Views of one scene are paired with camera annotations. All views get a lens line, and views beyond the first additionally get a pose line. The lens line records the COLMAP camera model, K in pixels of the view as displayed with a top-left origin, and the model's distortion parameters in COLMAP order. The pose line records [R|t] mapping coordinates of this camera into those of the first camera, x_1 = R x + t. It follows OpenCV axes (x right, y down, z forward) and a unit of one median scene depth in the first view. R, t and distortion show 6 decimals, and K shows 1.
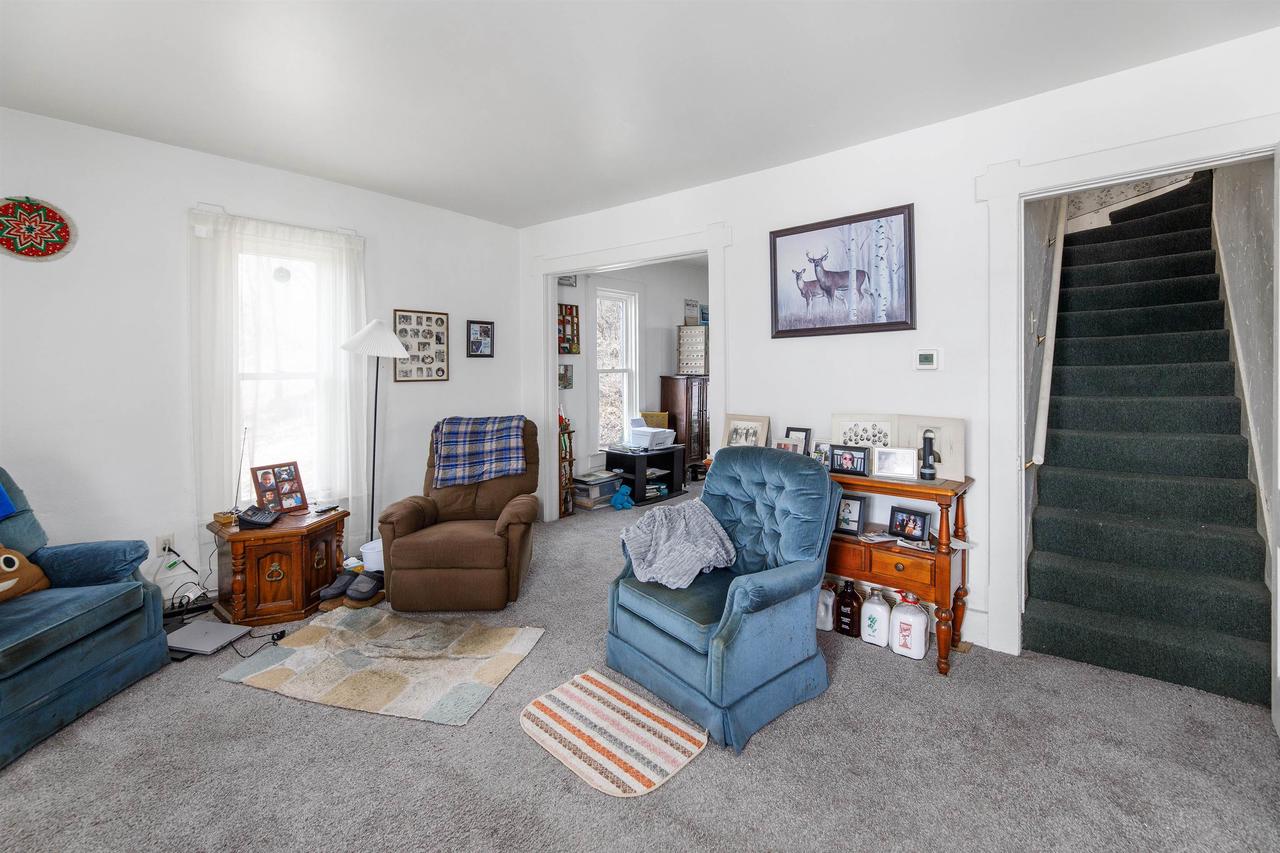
lens RADIAL K [[542.9, 0, 639.7], [0, 542.9, 372.1], [0, 0, 1]] dist [0.000007, 0.000136]
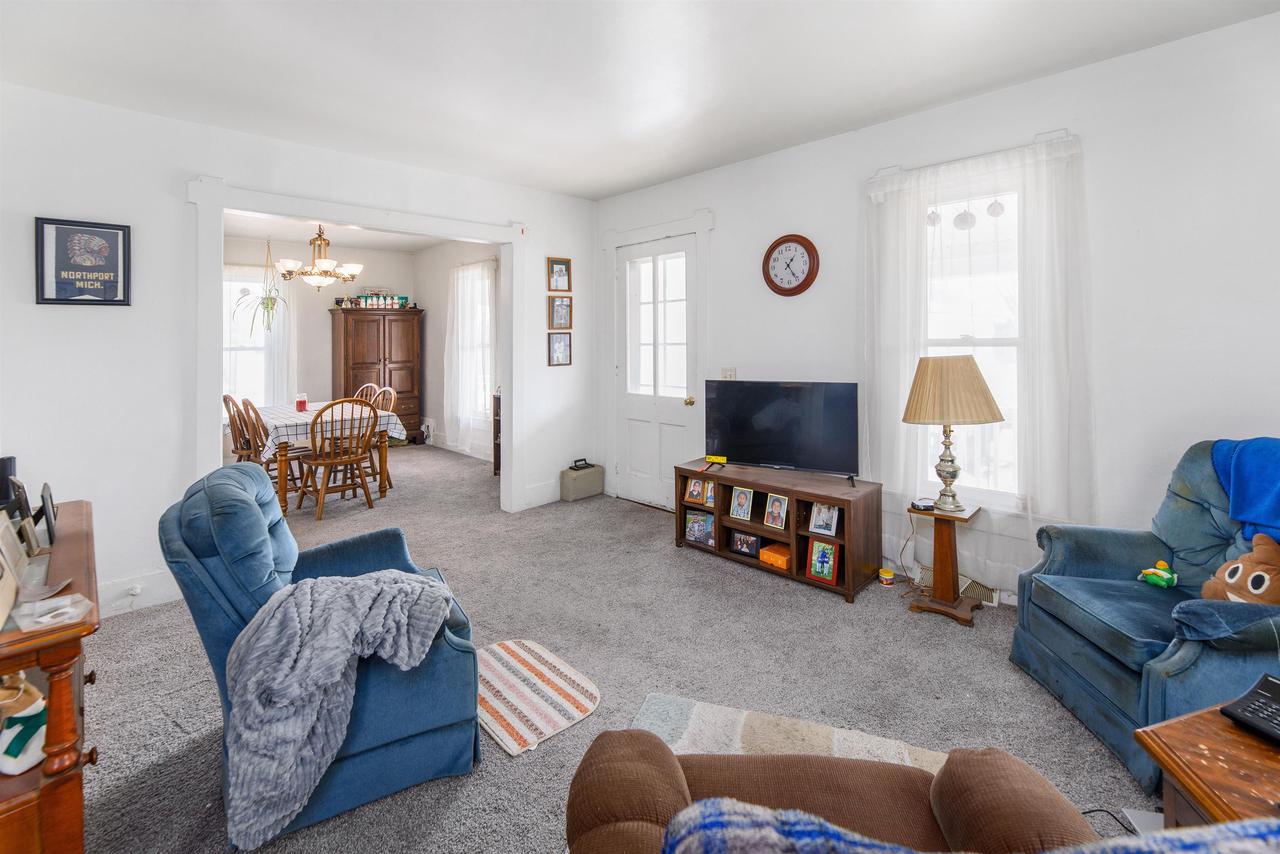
lens RADIAL K [[555.2, 0, 641.9], [0, 555.2, 337.3], [0, 0, 1]] dist [-0.000639, -0.000106]
pose [[-0.998256, 0.019681, 0.055653, -0.224381], [0.019818, 0.999802, 0.001909, -0.009803], [-0.055604, 0.003008, -0.998448, 1.229731]]
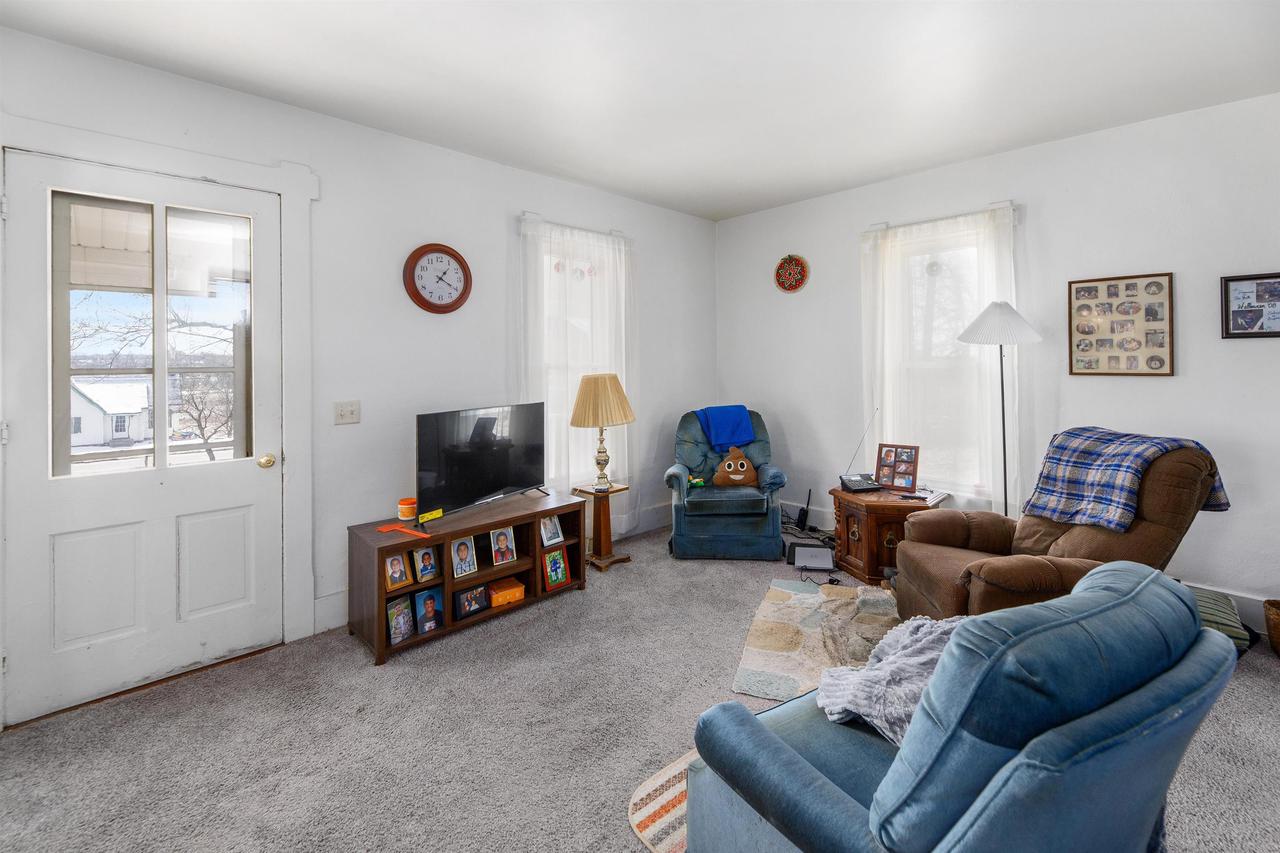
lens RADIAL K [[550.5, 0, 641.1], [0, 550.5, 359.8], [0, 0, 1]] dist [-0.002365, -0.000203]
pose [[-0.083590, 0.004230, -0.996491, 0.471076], [-0.001794, 0.999989, 0.004395, -0.006984], [0.996499, 0.002155, -0.083582, 0.551571]]
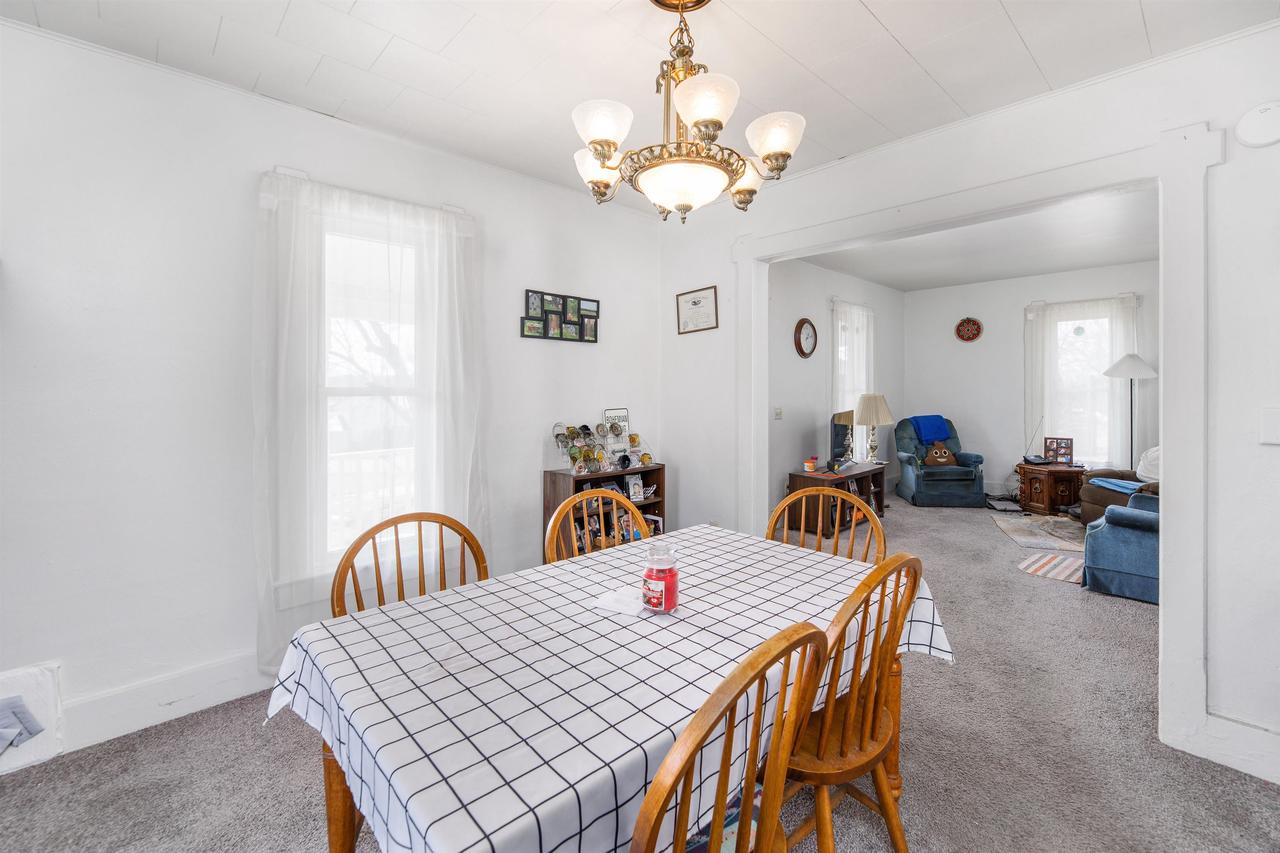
lens RADIAL K [[542.6, 0, 639.6], [0, 542.6, 391.4], [0, 0, 1]] dist [0.000915, 0.000234]
pose [[-0.097987, 0.013069, -0.995102, 1.243700], [-0.008509, 0.999866, 0.013969, -0.000068], [0.995151, 0.009836, -0.097863, -0.220721]]
